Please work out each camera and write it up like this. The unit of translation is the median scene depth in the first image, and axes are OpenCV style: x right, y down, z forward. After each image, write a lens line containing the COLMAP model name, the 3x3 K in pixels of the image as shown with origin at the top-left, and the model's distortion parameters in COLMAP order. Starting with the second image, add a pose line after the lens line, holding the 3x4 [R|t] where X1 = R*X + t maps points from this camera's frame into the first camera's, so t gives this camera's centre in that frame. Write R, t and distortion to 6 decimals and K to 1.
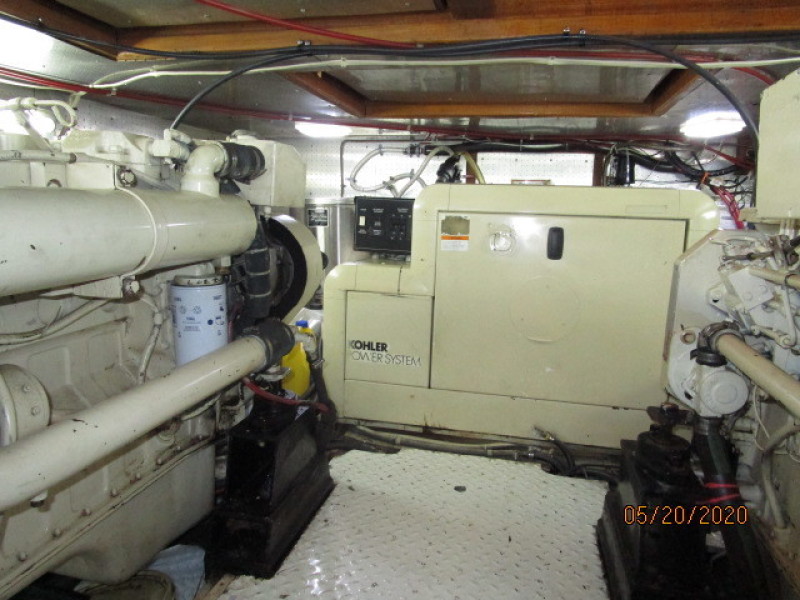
lens RADIAL K [[576.1, 0, 396.0], [0, 576.1, 300.5], [0, 0, 1]] dist [-0.023654, 0.008922]
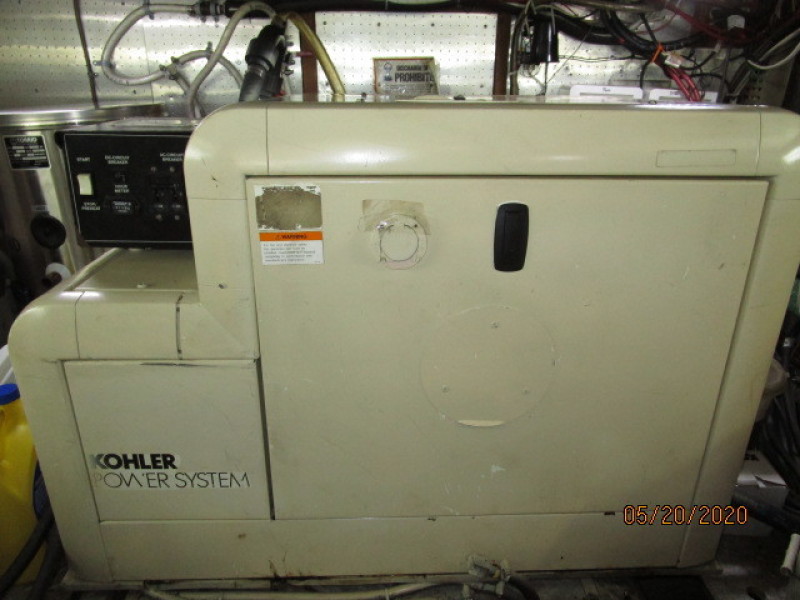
lens RADIAL K [[576.1, 0, 396.0], [0, 576.1, 300.5], [0, 0, 1]] dist [-0.023654, 0.008922]
pose [[0.963541, -0.122690, 0.237772, 0.060753], [0.065384, 0.969696, 0.235403, -0.140023], [-0.259448, -0.211275, 0.942364, 0.486209]]
